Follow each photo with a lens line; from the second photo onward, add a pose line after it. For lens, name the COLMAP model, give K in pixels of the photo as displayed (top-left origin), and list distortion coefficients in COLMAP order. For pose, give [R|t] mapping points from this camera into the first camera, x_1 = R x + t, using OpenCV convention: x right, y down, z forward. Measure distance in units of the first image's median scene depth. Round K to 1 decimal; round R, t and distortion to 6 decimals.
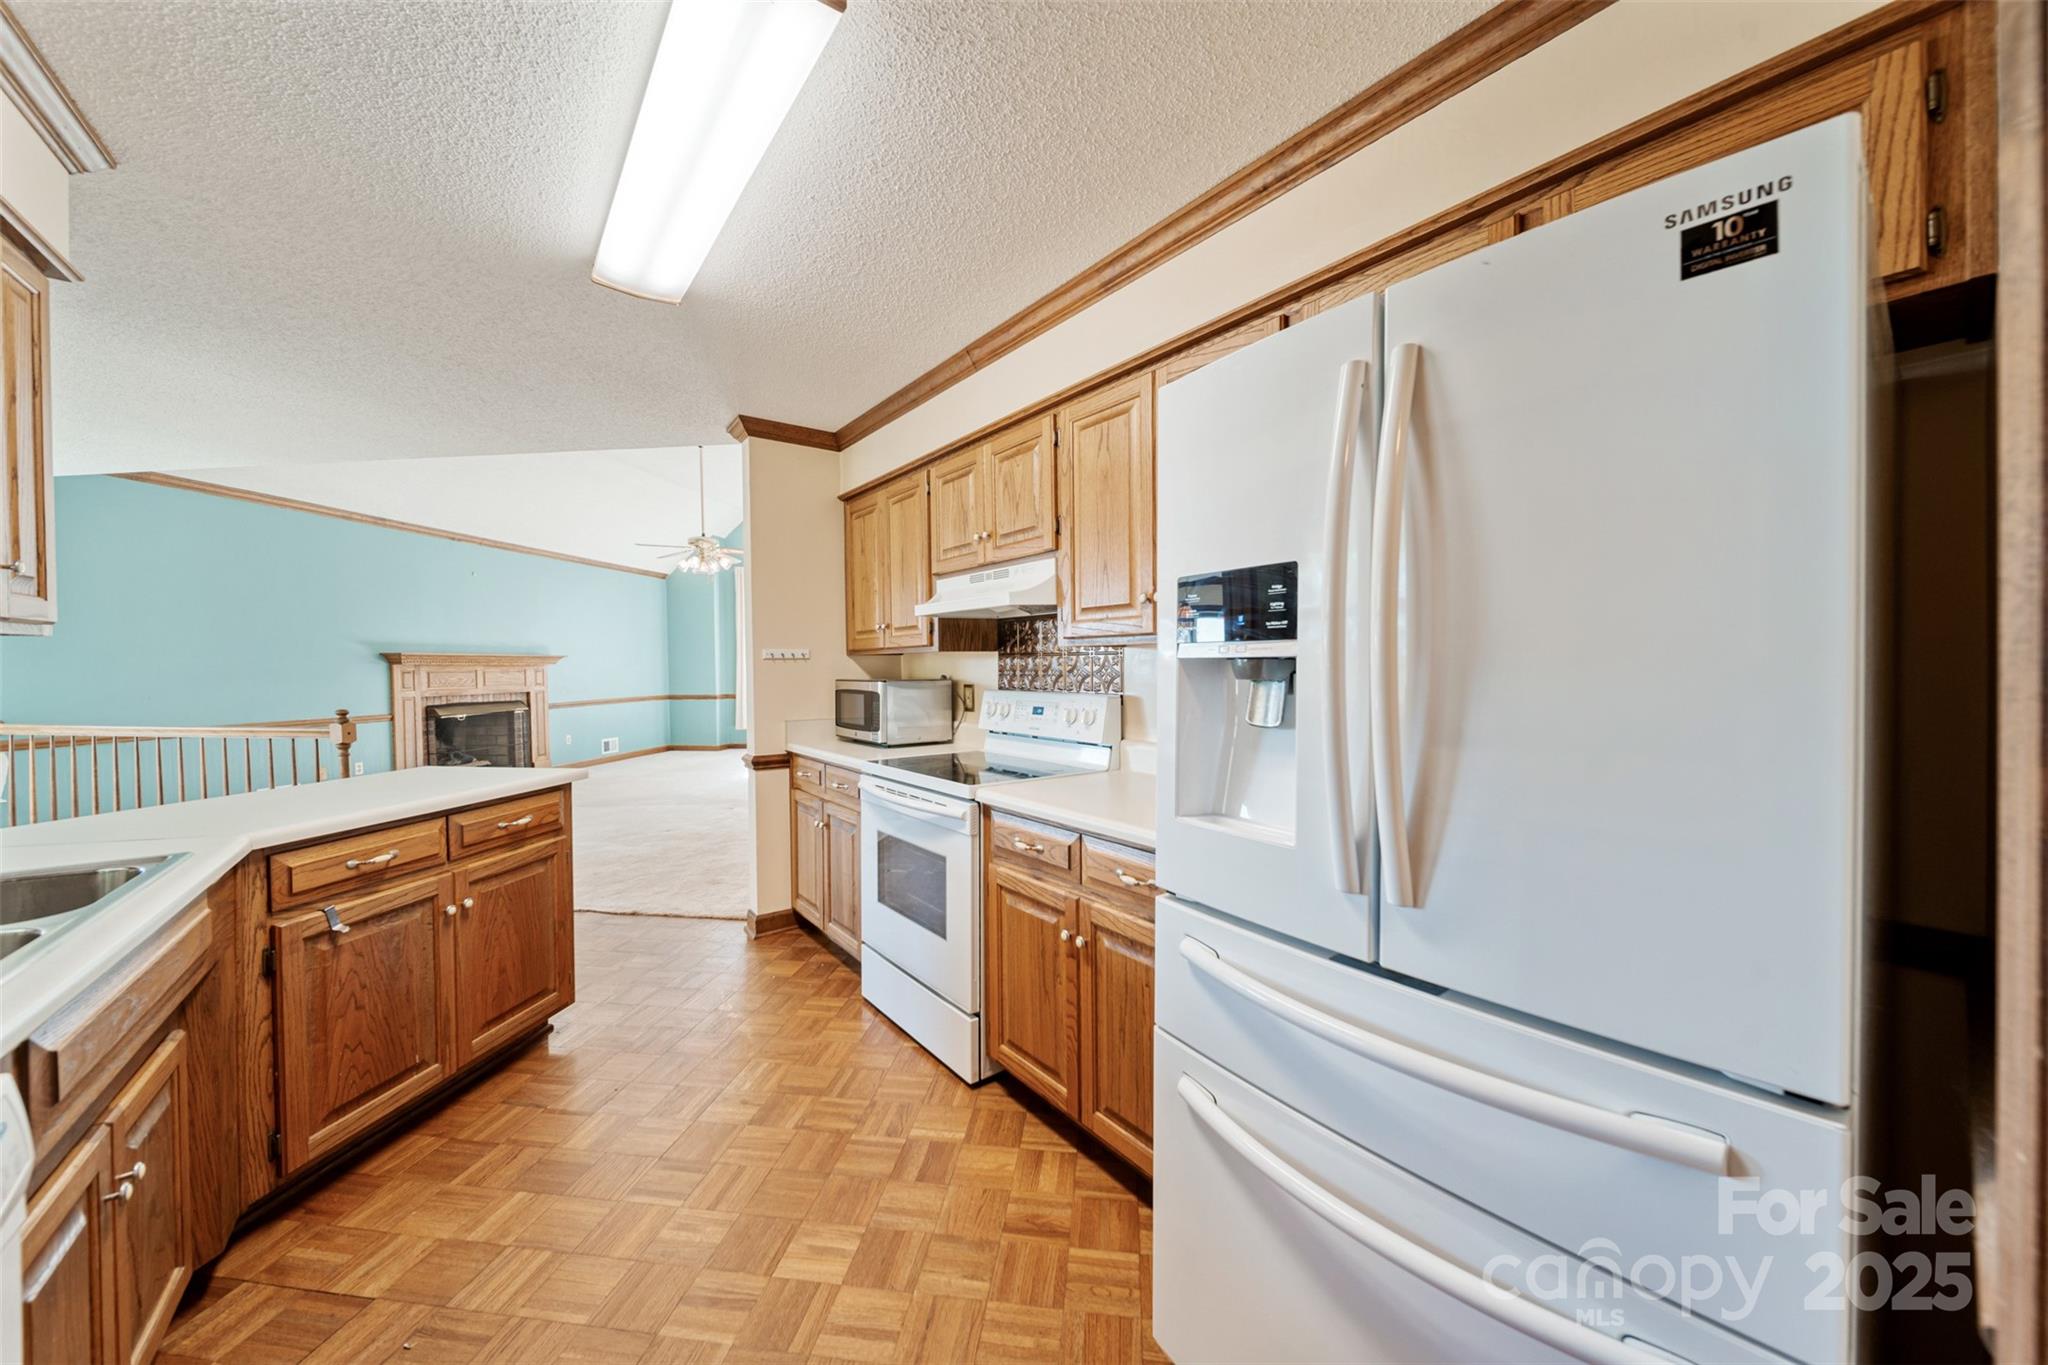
lens RADIAL K [[716.9, 0, 1025.5], [0, 716.9, 675.8], [0, 0, 1]] dist [0.000997, -0.001558]
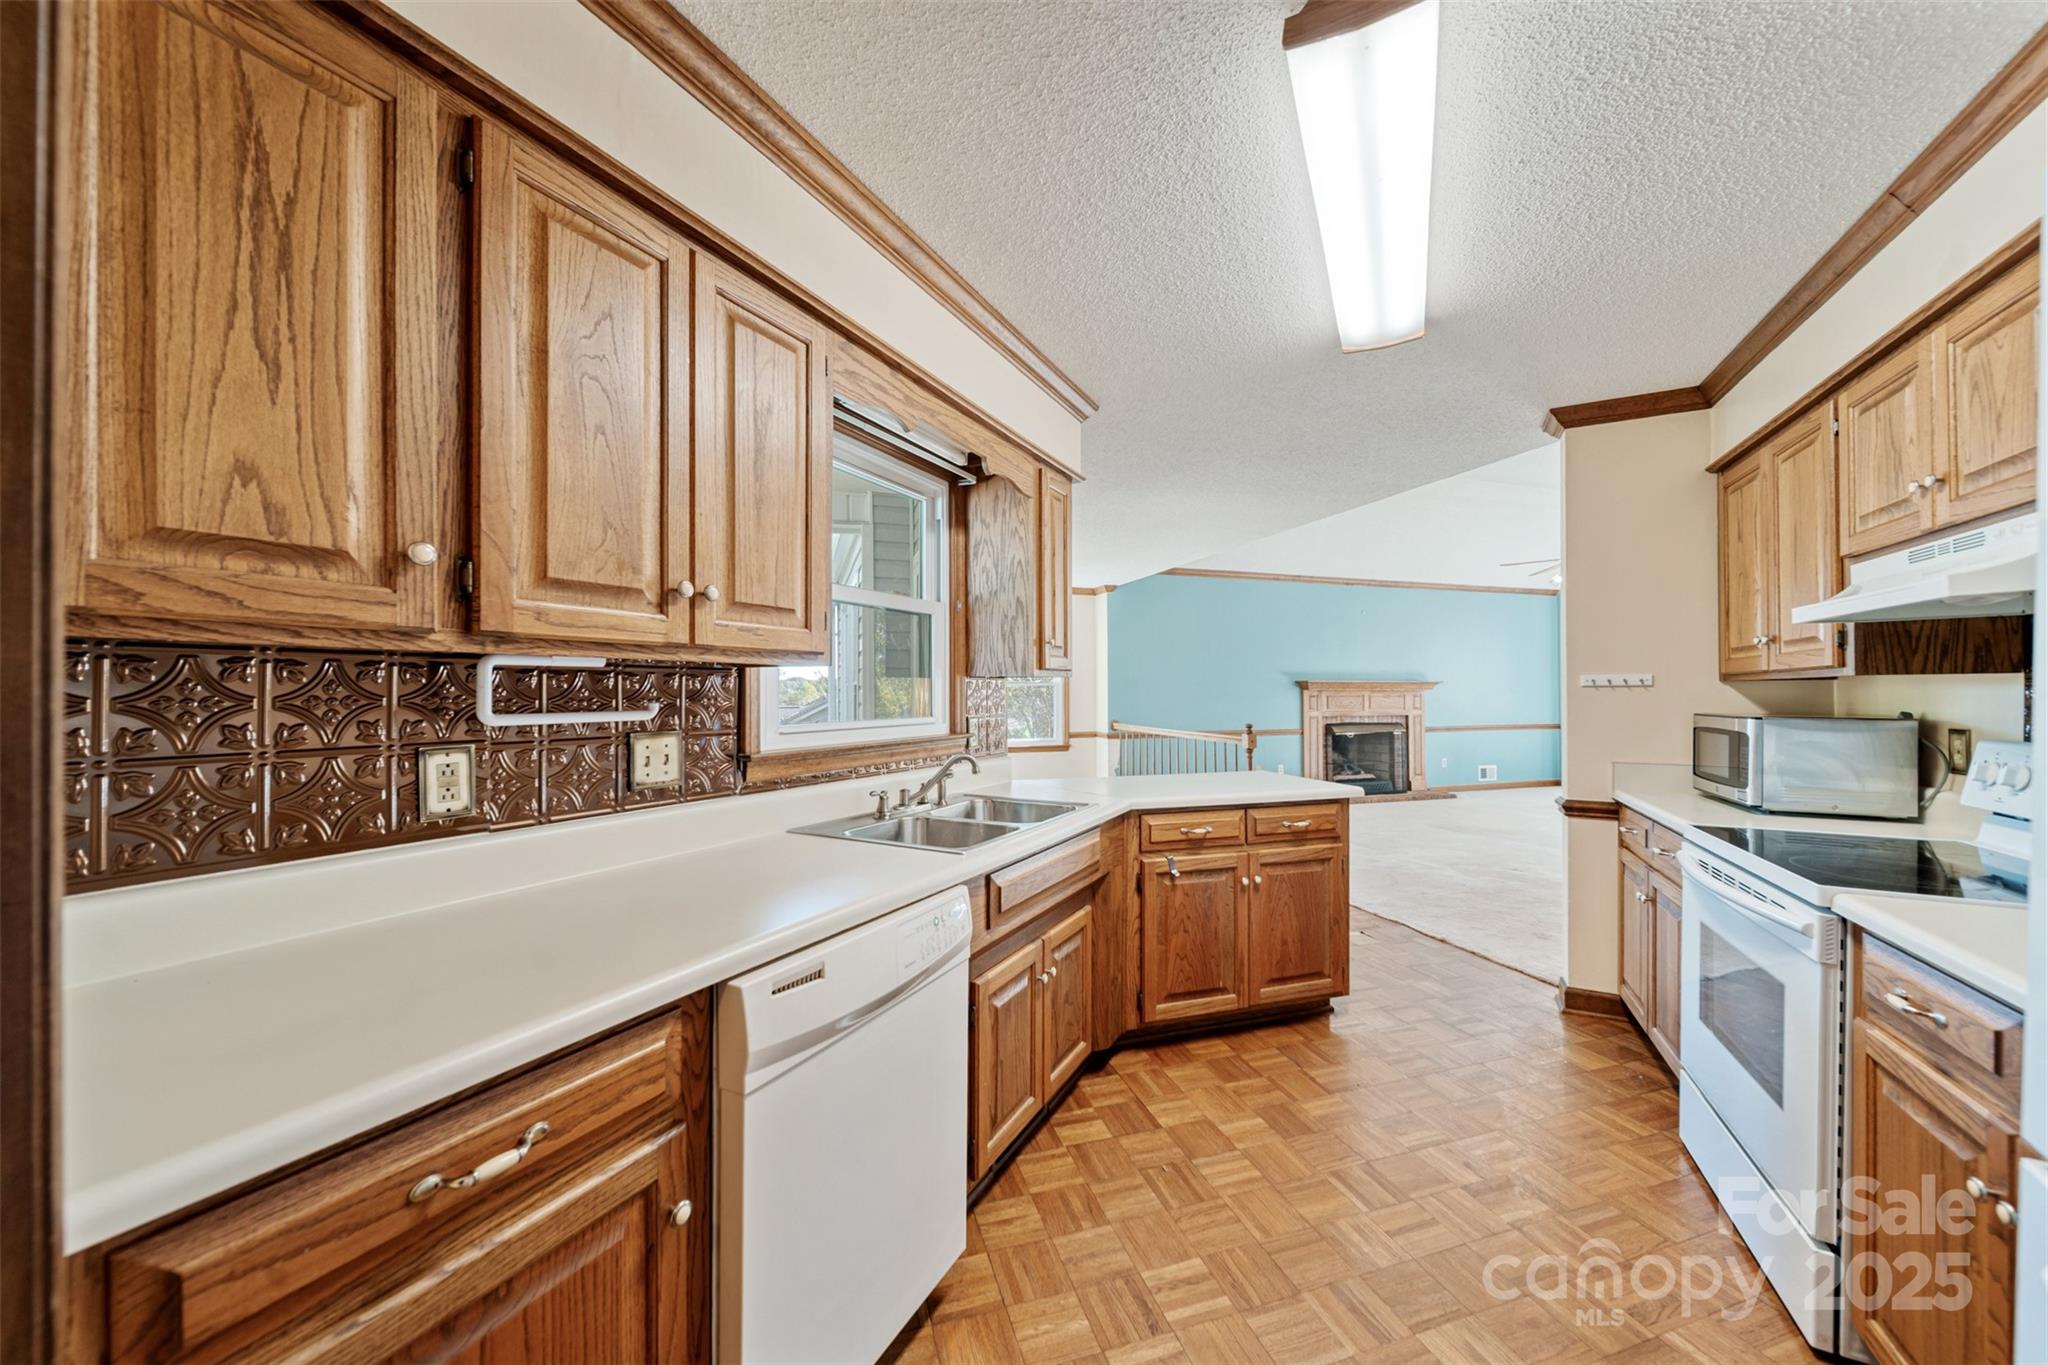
lens RADIAL K [[723.3, 0, 1033.9], [0, 723.3, 691.3], [0, 0, 1]] dist [-0.000236, -0.000463]
pose [[0.426071, 0.004377, -0.904679, 0.165858], [-0.015410, 0.999878, -0.002421, -0.007280], [0.904558, 0.014973, 0.426087, 0.063338]]
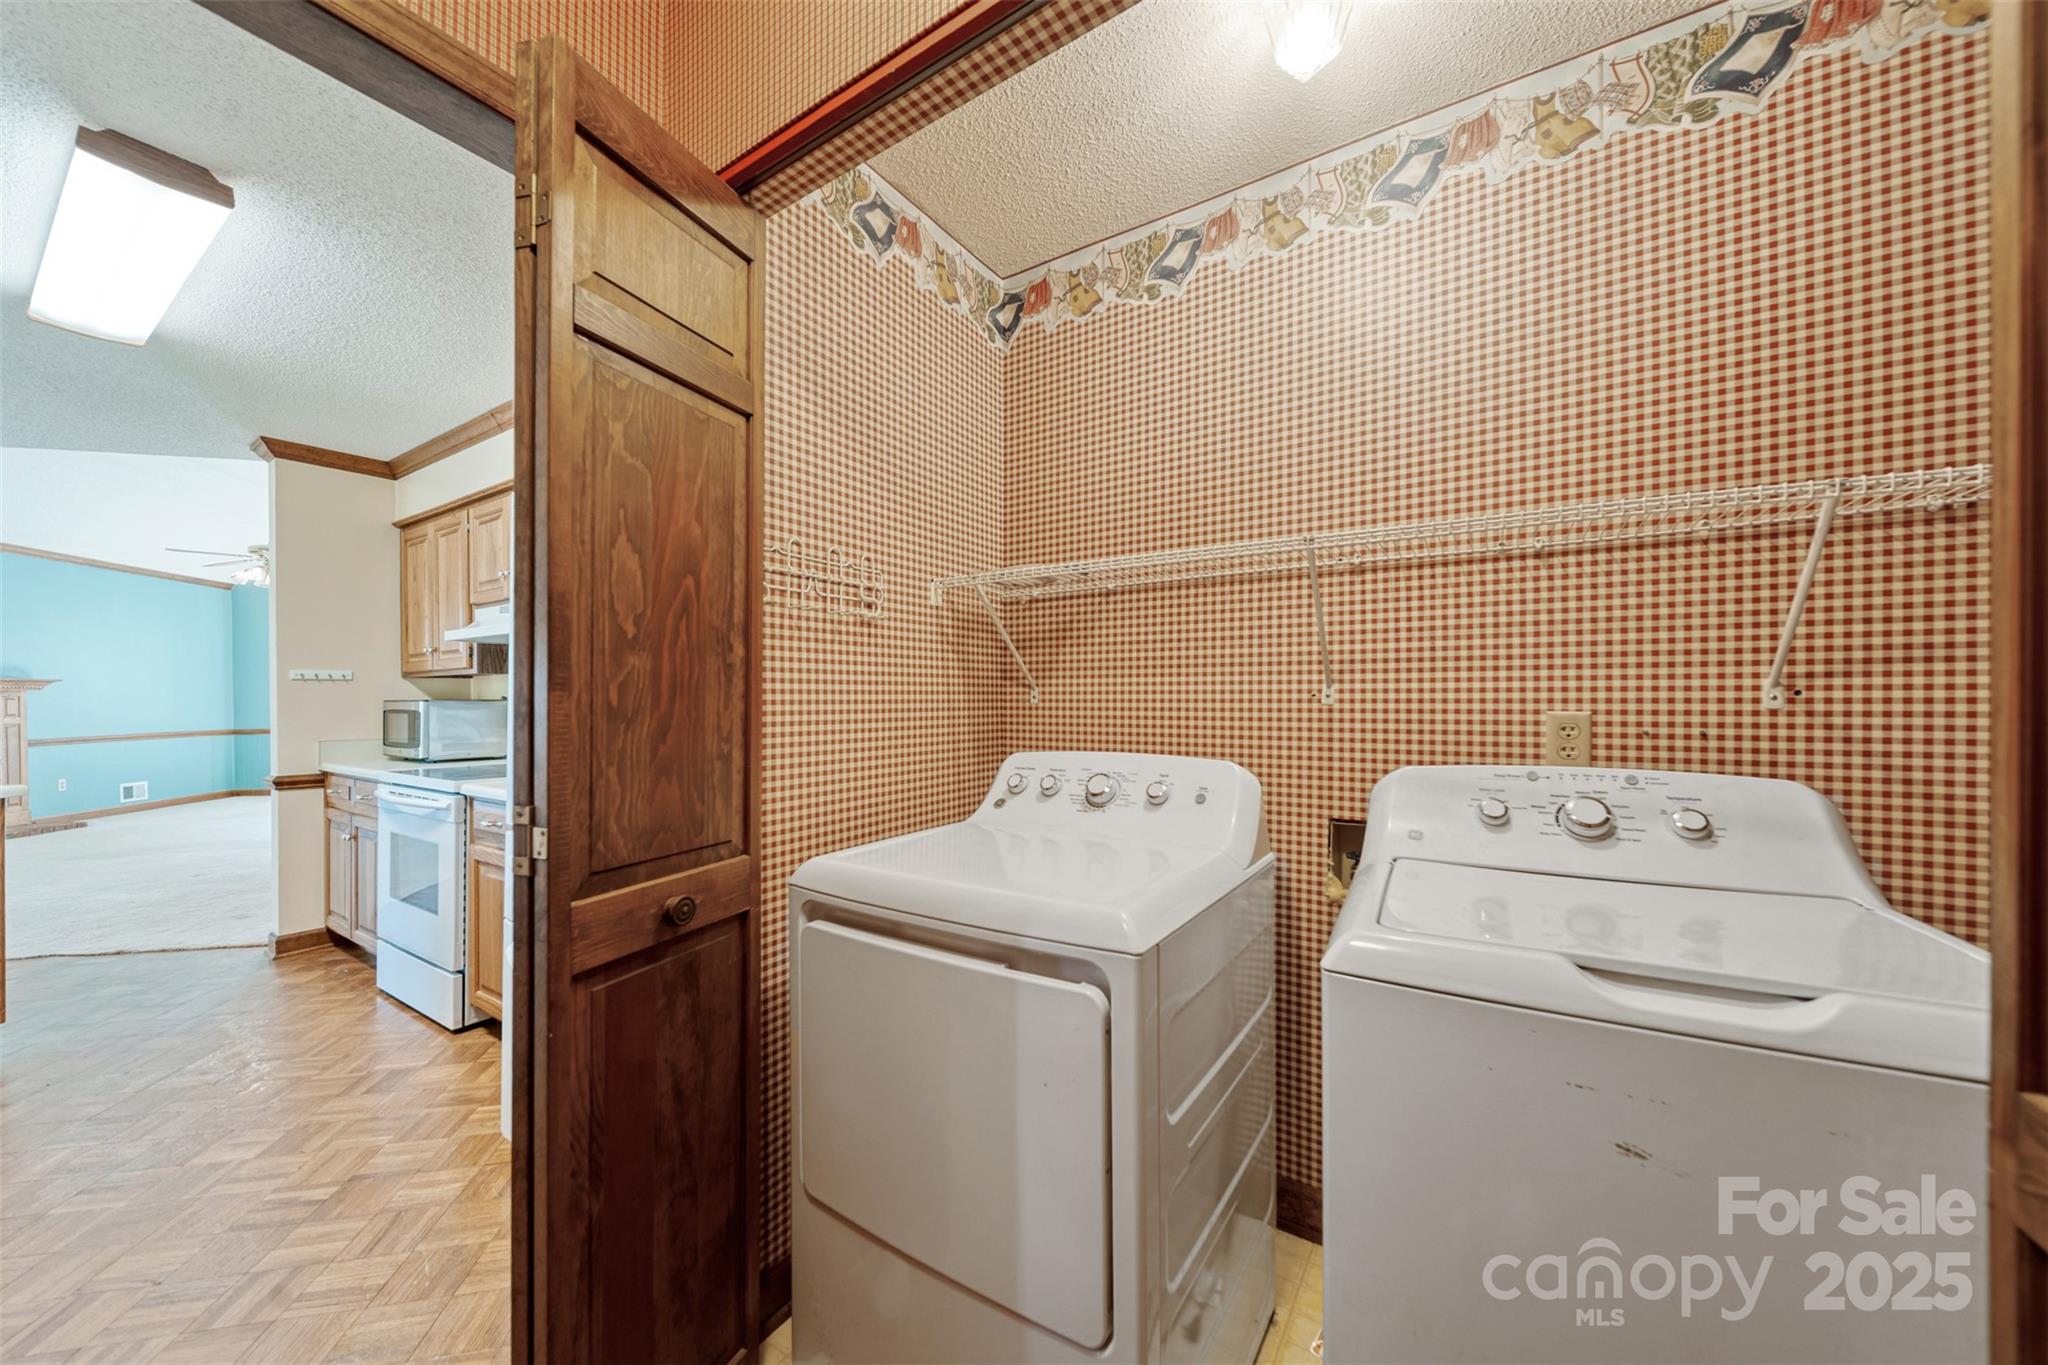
lens RADIAL K [[727.9, 0, 1019.6], [0, 727.9, 699.4], [0, 0, 1]] dist [-0.001296, -0.000389]
pose [[0.944056, 0.003001, 0.329772, 0.330630], [0.002414, 0.999869, -0.016011, 0.029088], [-0.329776, 0.015911, 0.943925, -0.374805]]
